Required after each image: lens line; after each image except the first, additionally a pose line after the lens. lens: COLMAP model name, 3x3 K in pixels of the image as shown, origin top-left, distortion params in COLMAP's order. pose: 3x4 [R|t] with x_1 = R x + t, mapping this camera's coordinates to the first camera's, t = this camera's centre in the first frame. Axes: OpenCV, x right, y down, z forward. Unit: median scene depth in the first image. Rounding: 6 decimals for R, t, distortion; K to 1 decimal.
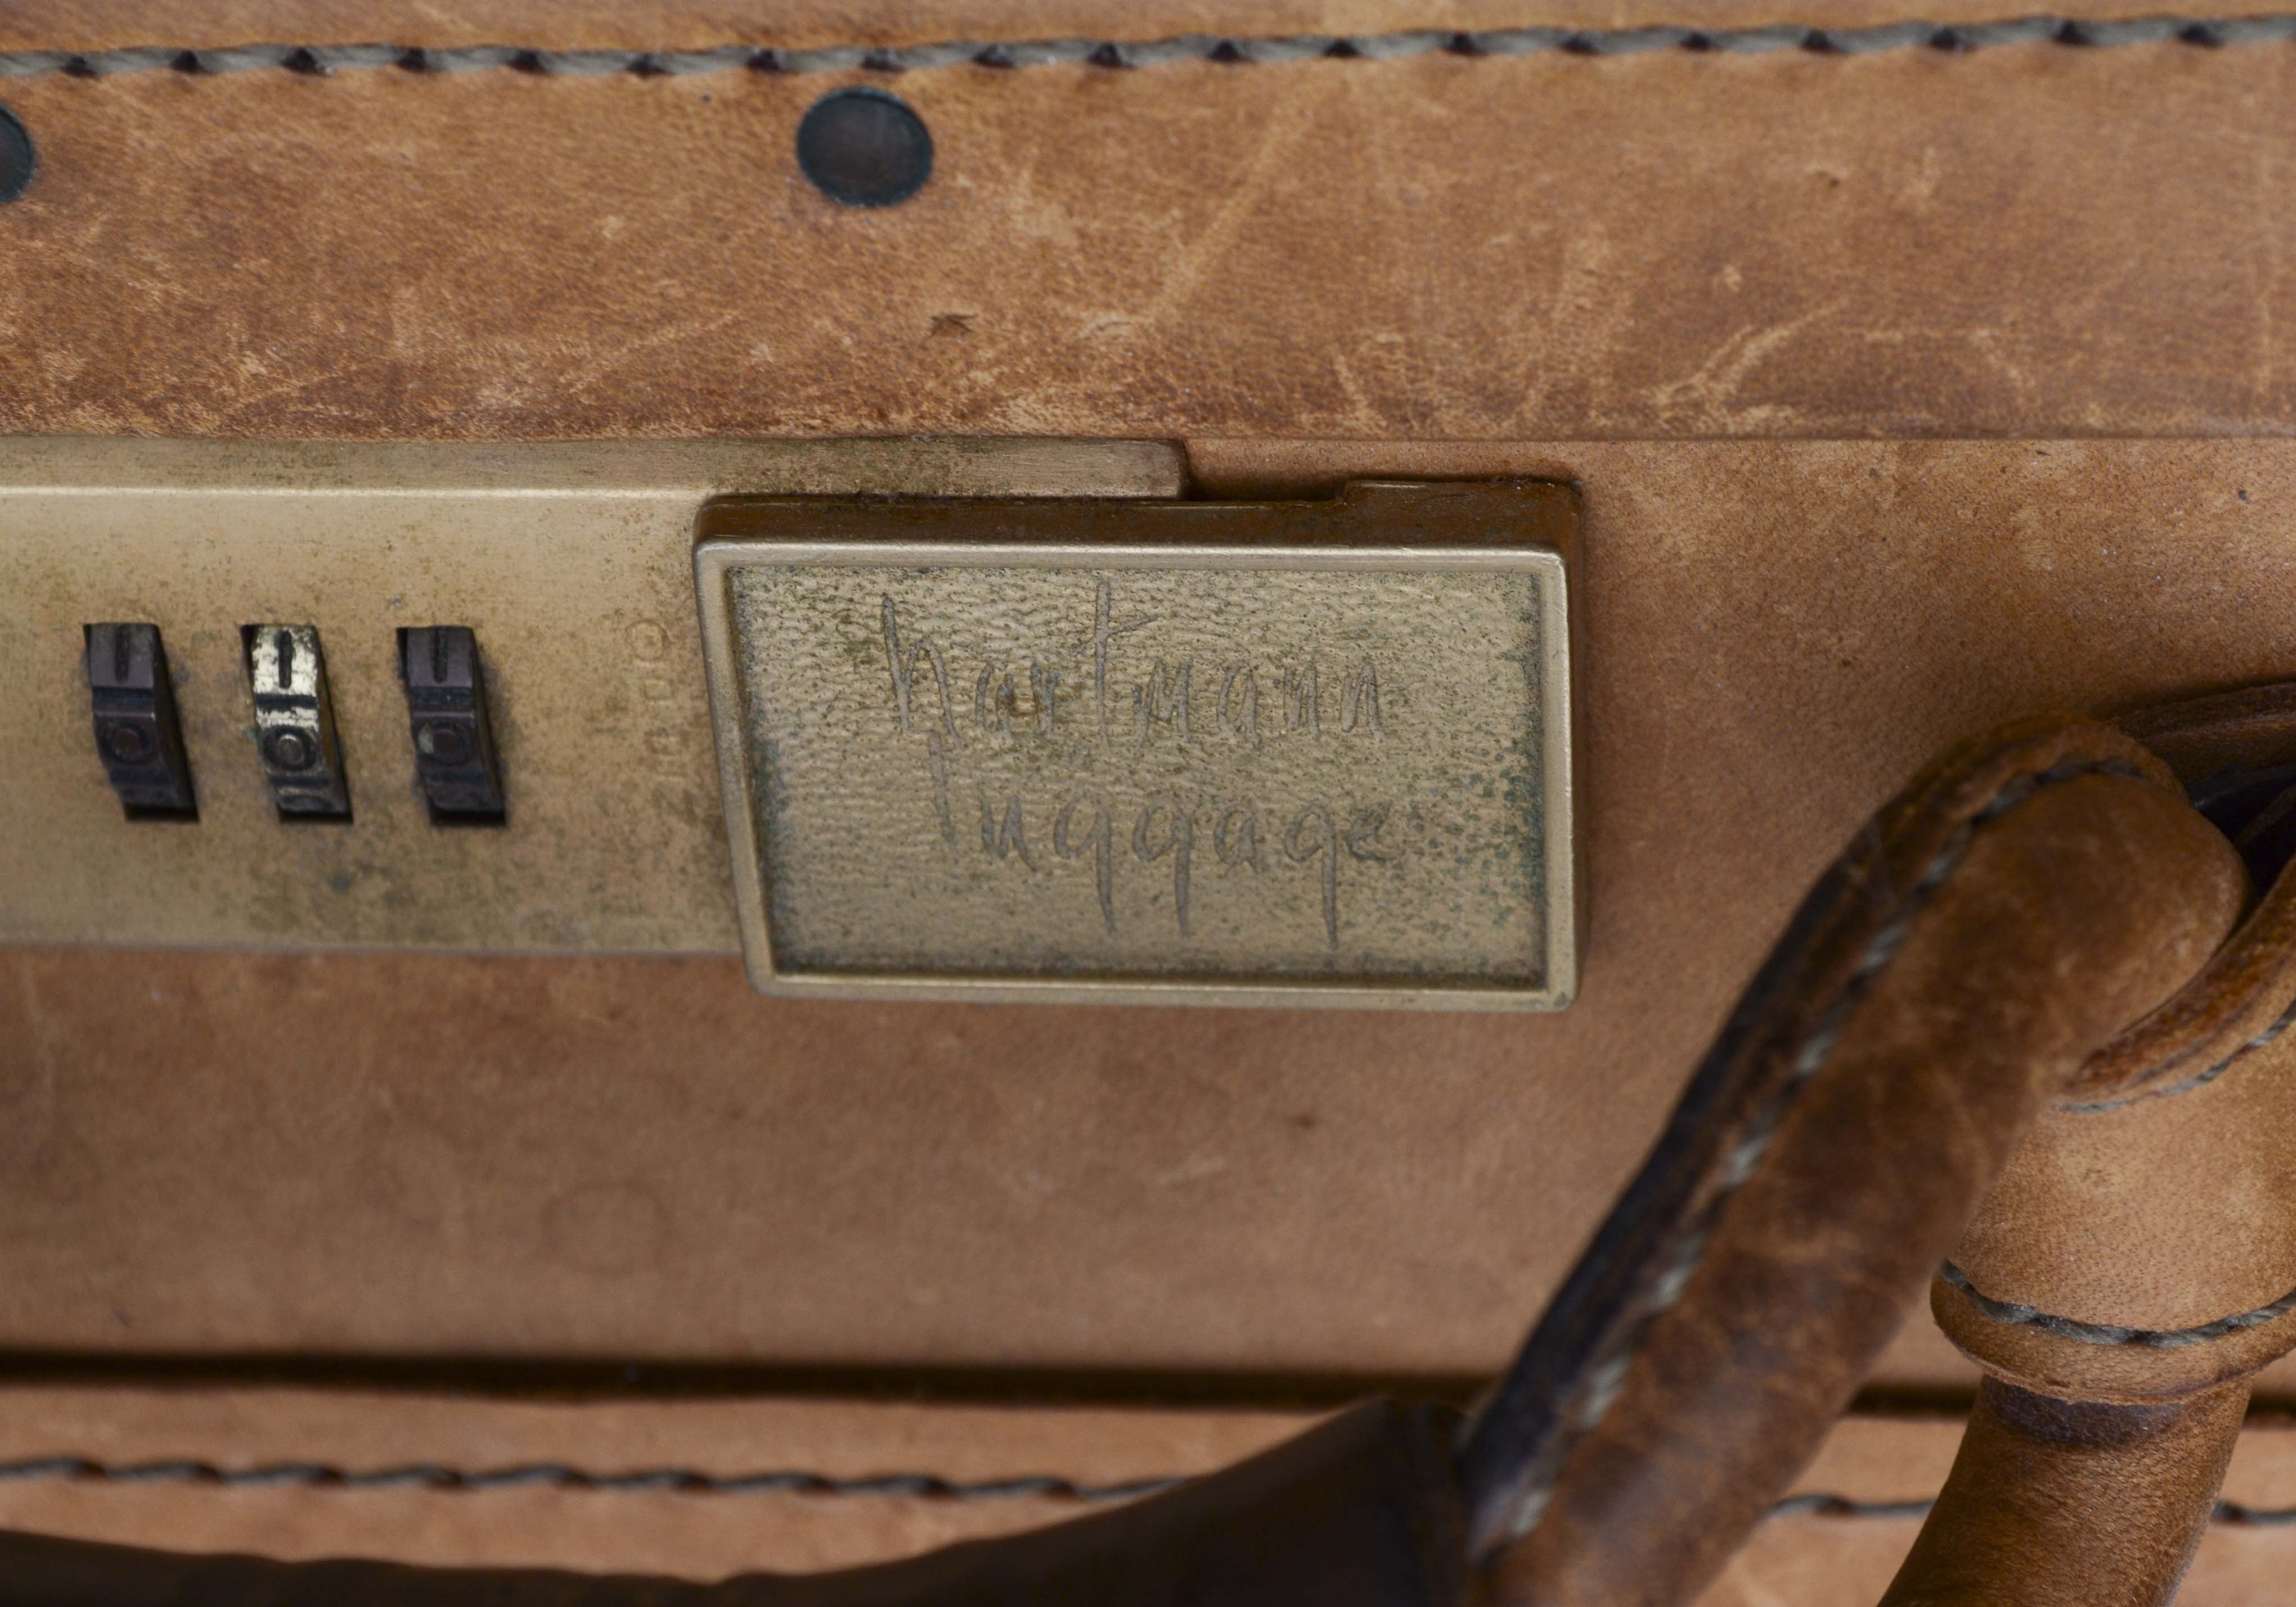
lens RADIAL K [[5782.9, 0, 1087.5], [0, 5782.9, 783.4], [0, 0, 1]] dist [0.015230, 0.000000]
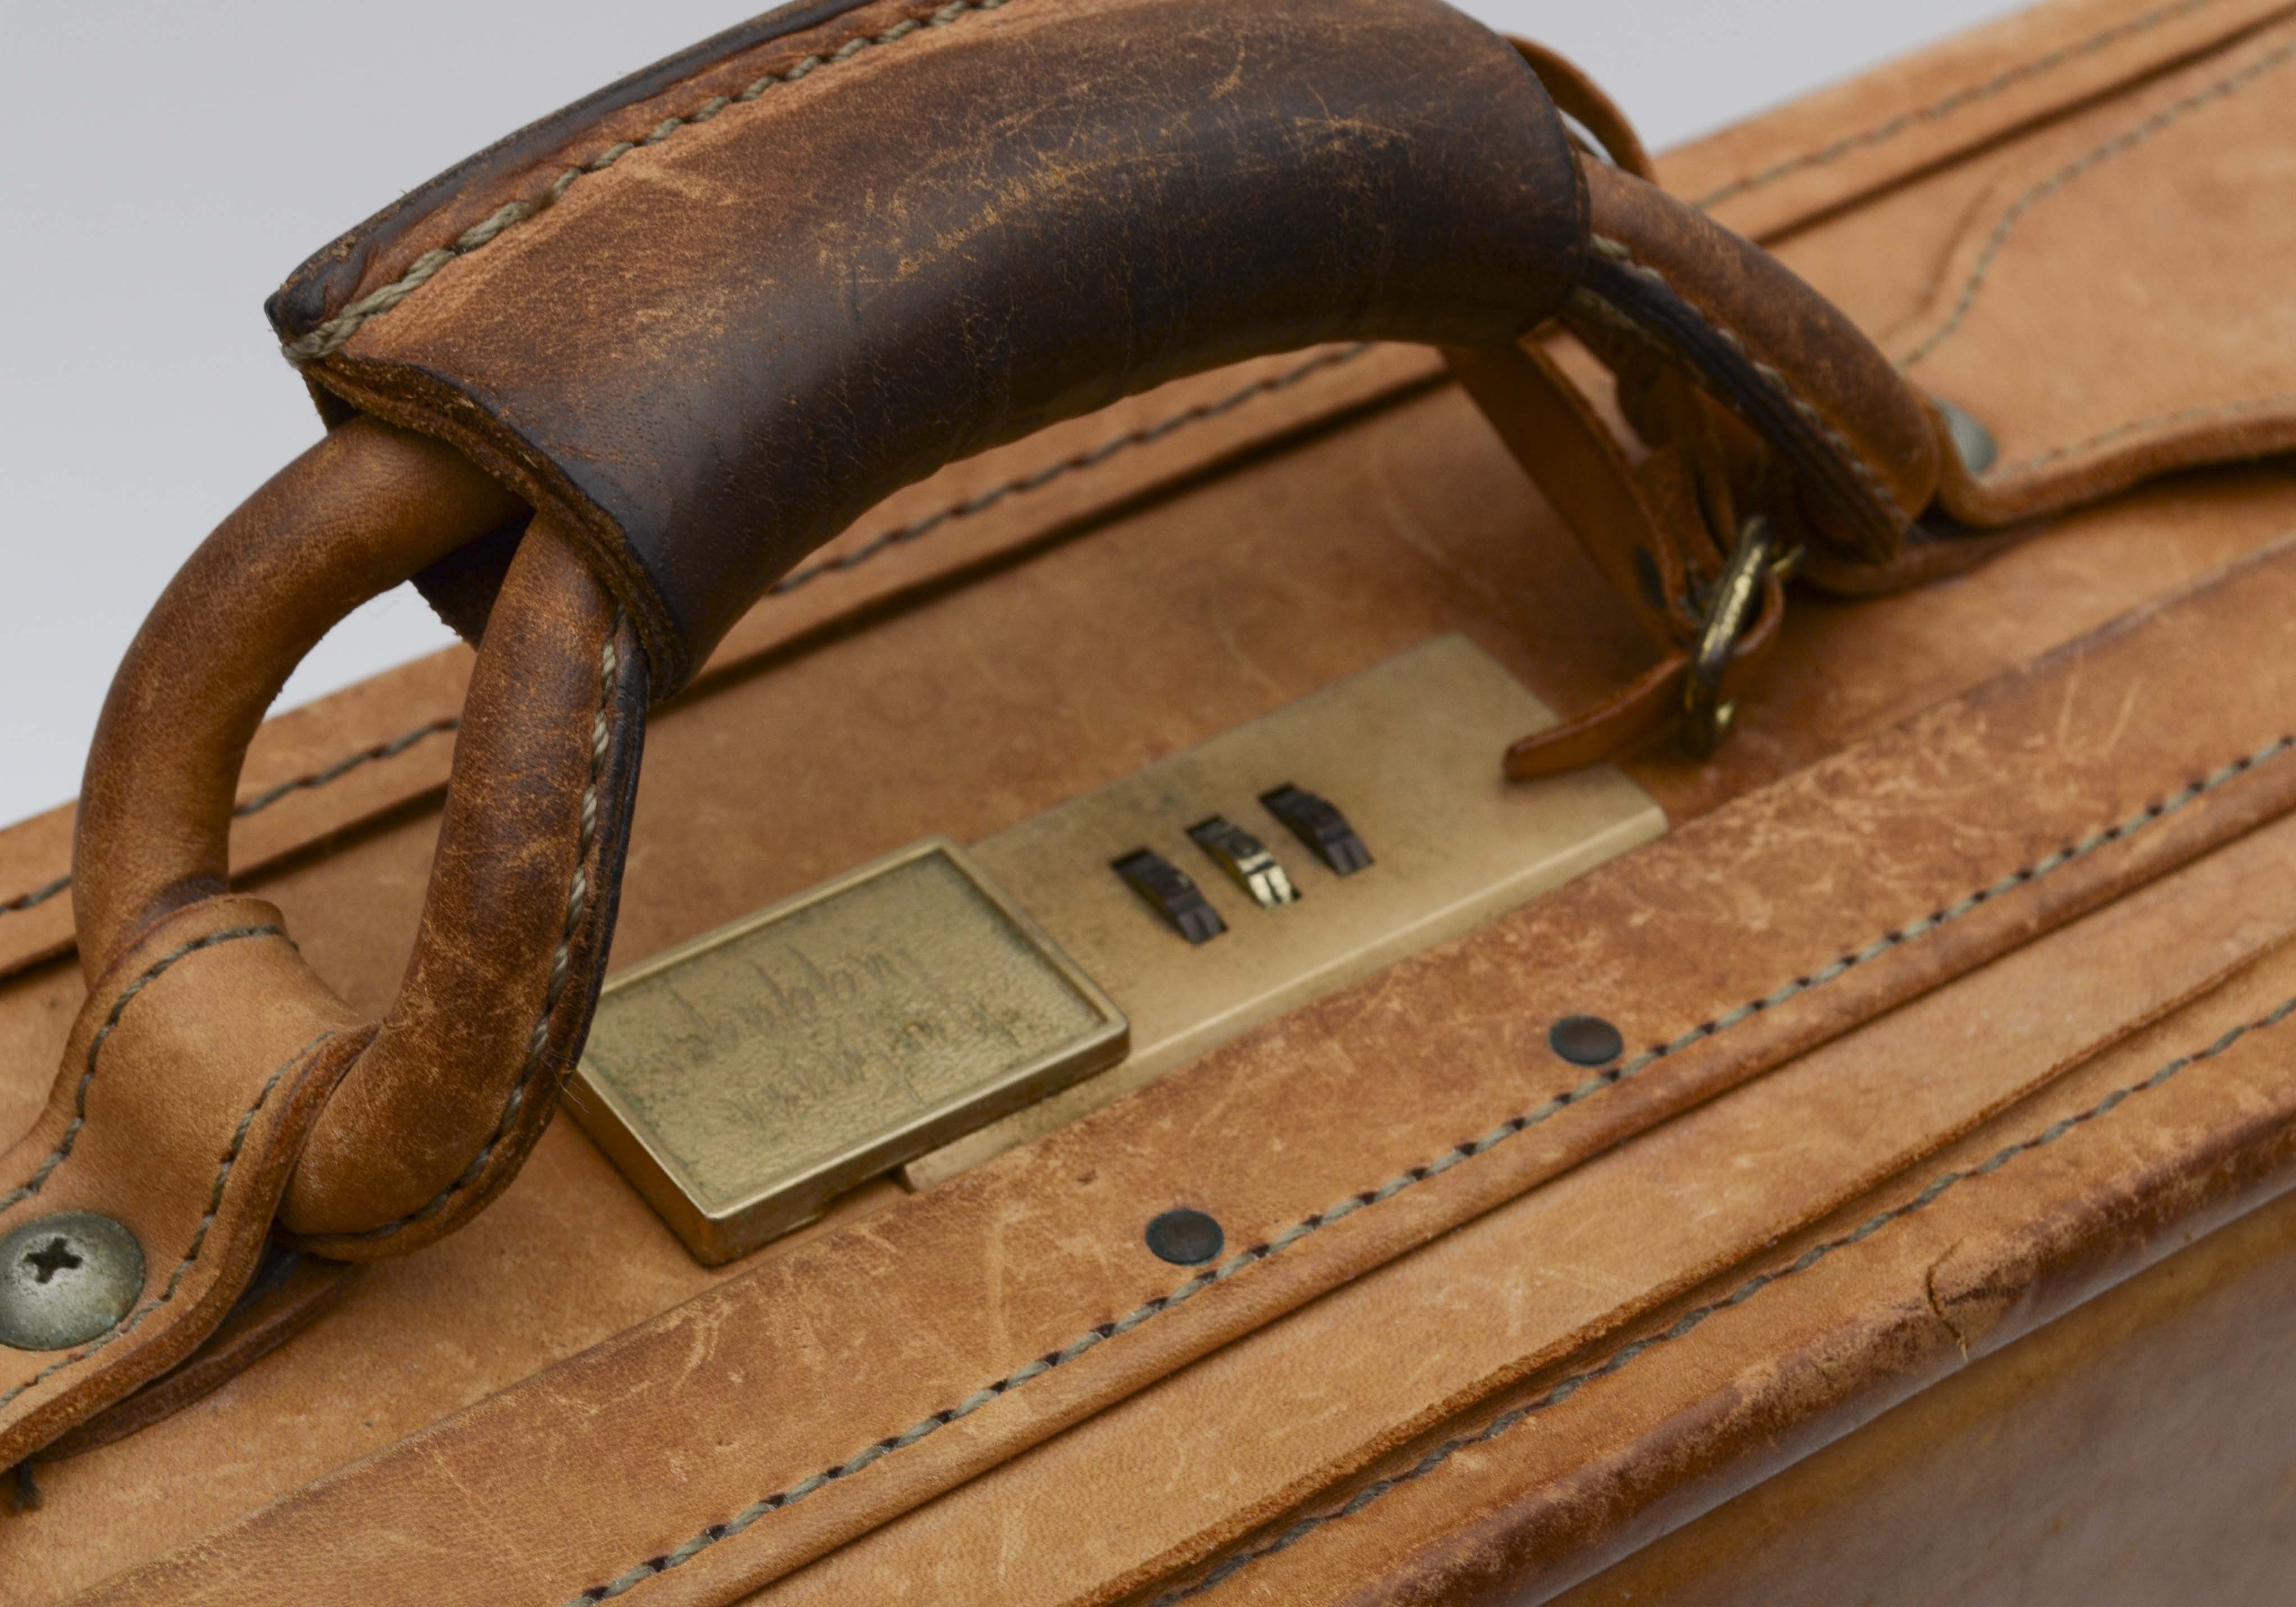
lens RADIAL K [[5782.9, 0, 1160.0], [0, 5782.9, 799.2], [0, 0, 1]] dist [0.015230, 0.000000]
pose [[-0.841236, 0.392499, -0.371843, 0.547591], [-0.437304, -0.898376, 0.041049, -0.055689], [-0.317943, 0.197140, 0.927388, -0.636341]]
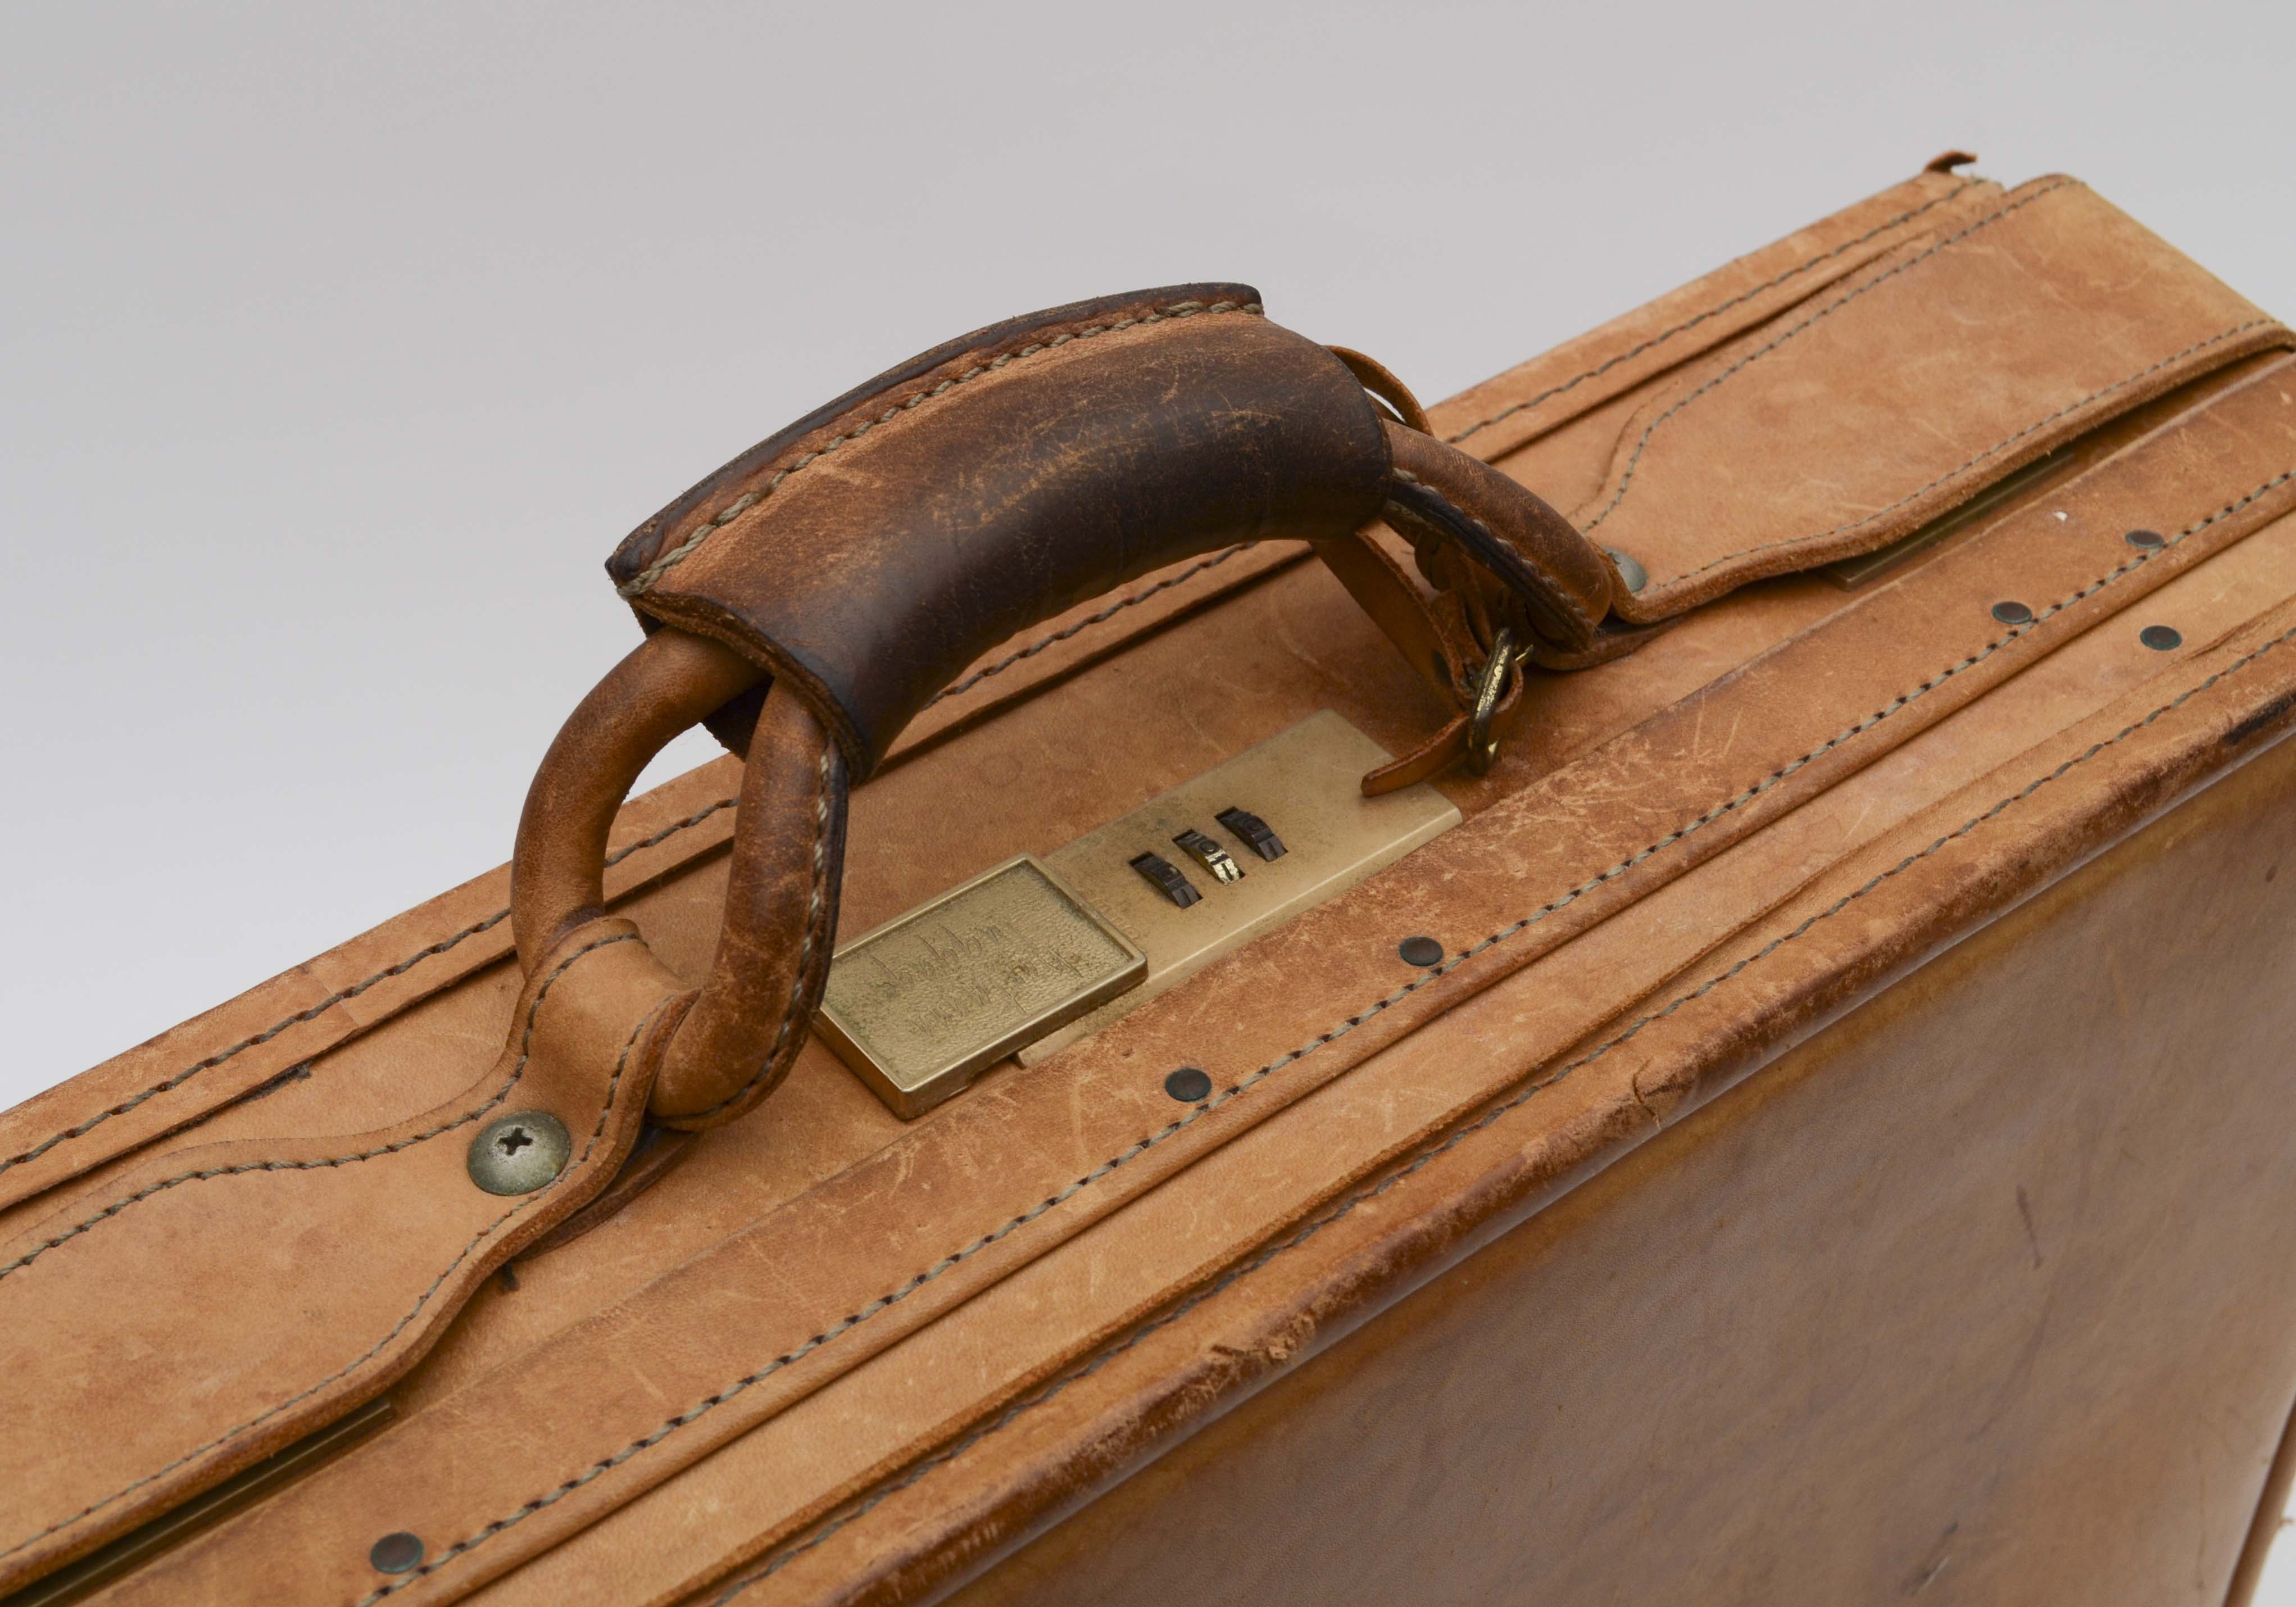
lens RADIAL K [[3718.4, 0, 1140.4], [0, 3718.4, 767.6], [0, 0, 1]] dist [-0.024165, 0.000000]
pose [[-0.815601, 0.443155, -0.372034, 0.588769], [-0.493441, -0.868496, 0.047233, -0.044024], [-0.302179, 0.222100, 0.927016, -0.755407]]
